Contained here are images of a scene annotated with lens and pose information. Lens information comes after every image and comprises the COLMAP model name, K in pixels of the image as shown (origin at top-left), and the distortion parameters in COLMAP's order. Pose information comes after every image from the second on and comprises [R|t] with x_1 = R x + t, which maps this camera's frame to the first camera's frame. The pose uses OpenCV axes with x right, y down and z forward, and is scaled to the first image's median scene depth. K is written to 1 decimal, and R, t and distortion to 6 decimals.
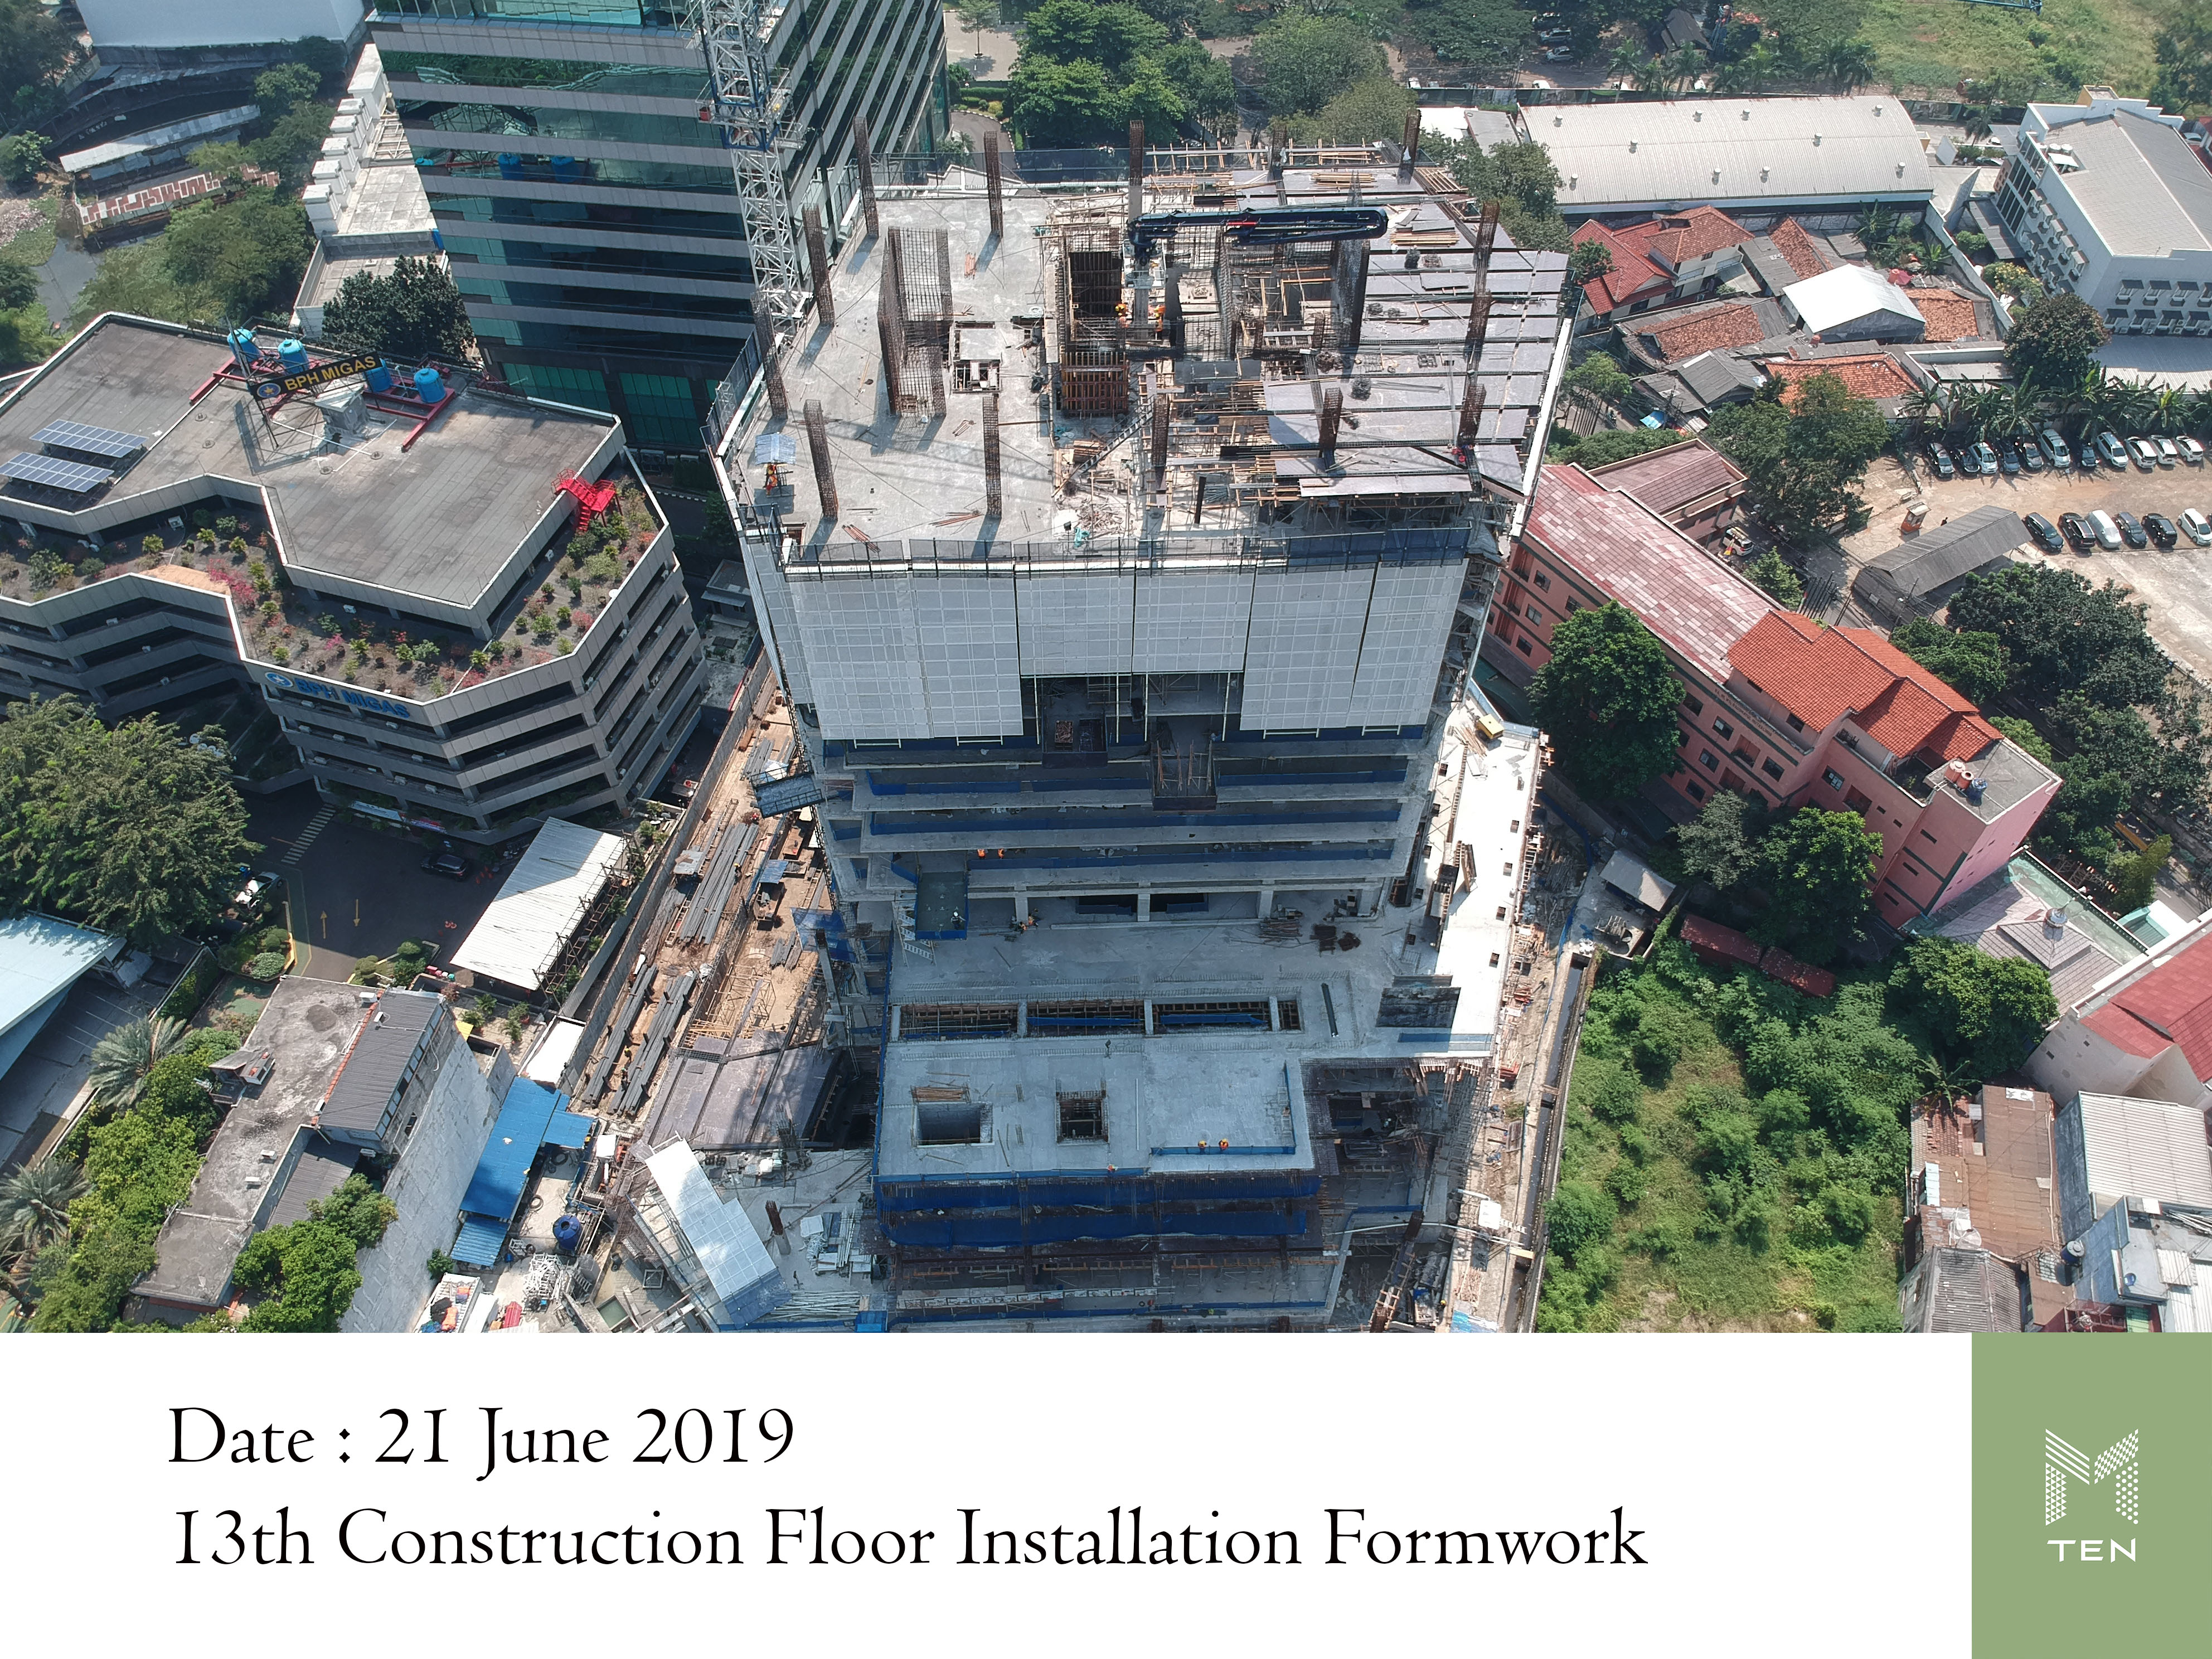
lens RADIAL K [[1640.6, 0, 1105.7], [0, 1640.6, 816.8], [0, 0, 1]] dist [0.070969, -0.141721]
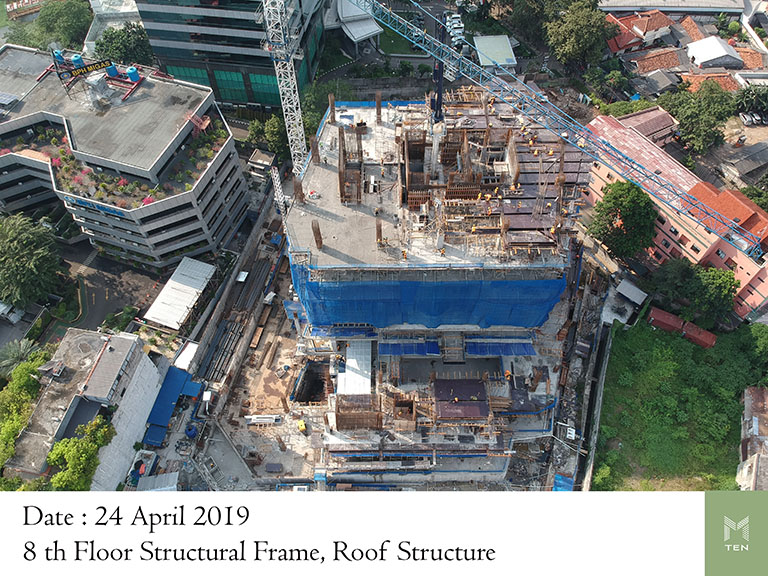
lens RADIAL K [[569.9, 0, 384.0], [0, 569.9, 288.0], [0, 0, 1]] dist [0.067347, -0.135806]
pose [[0.999691, 0.021395, -0.012622, -0.030655], [-0.020154, 0.995614, 0.091356, -0.037537], [0.014521, -0.091074, 0.995738, 0.158400]]
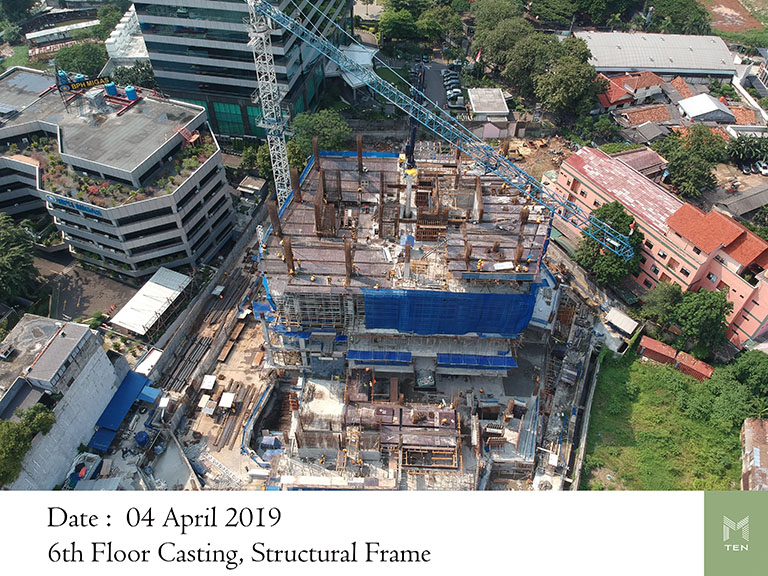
lens RADIAL K [[569.9, 0, 384.0], [0, 569.9, 288.0], [0, 0, 1]] dist [0.067347, -0.135806]
pose [[0.997469, 0.058479, -0.040435, 0.021520], [-0.061268, 0.995552, -0.071575, 0.071751], [0.036069, 0.073871, 0.996615, 0.187129]]
